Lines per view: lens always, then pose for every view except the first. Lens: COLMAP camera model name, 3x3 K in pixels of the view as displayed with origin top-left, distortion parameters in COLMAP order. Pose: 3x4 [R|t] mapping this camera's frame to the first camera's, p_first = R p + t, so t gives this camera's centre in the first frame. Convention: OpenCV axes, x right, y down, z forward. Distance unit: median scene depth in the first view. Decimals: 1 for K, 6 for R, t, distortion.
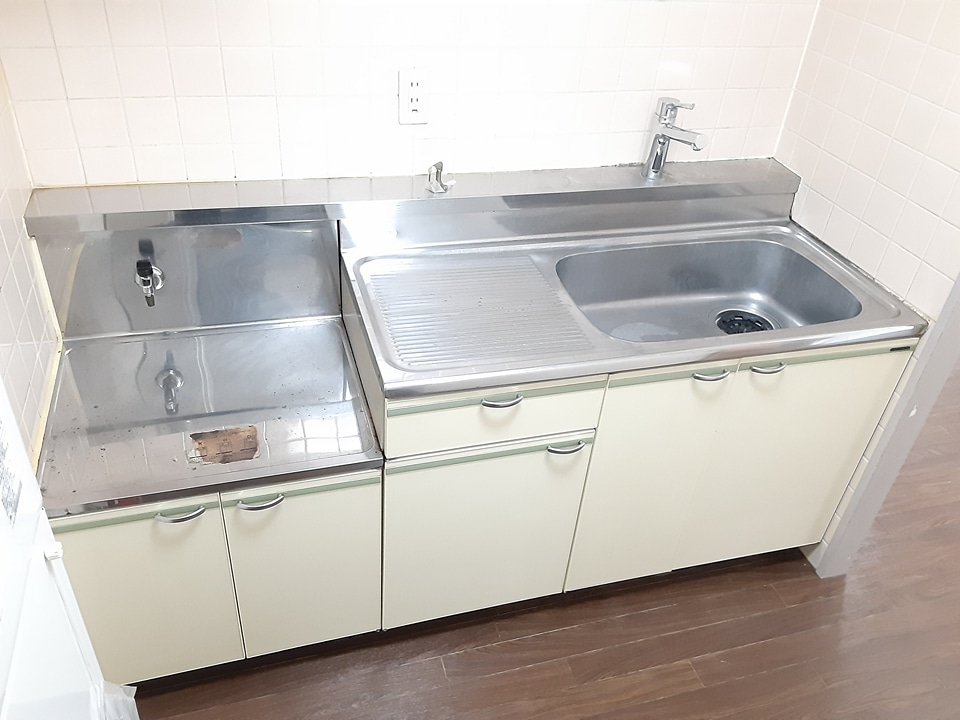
lens RADIAL K [[778.9, 0, 479.7], [0, 778.9, 362.0], [0, 0, 1]] dist [0.089661, -0.102532]
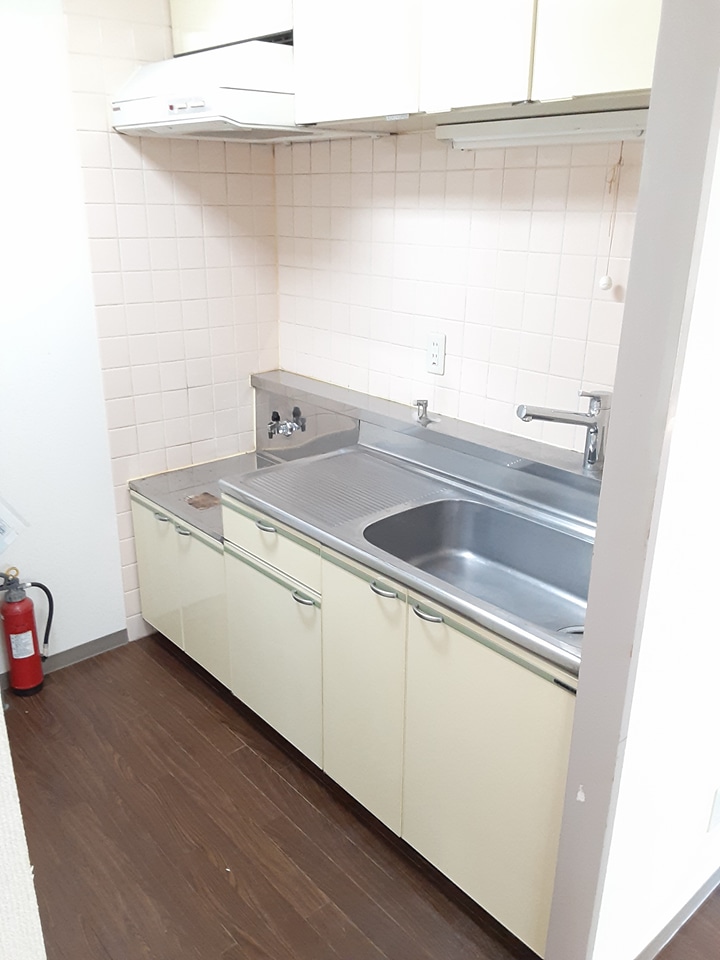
lens RADIAL K [[778.9, 0, 357.9], [0, 778.9, 475.8], [0, 0, 1]] dist [0.089661, -0.102532]
pose [[0.410120, 0.241947, -0.879354, 1.028175], [-0.507341, 0.861745, 0.000485, -0.088112], [0.757896, 0.445934, 0.476169, 0.346231]]
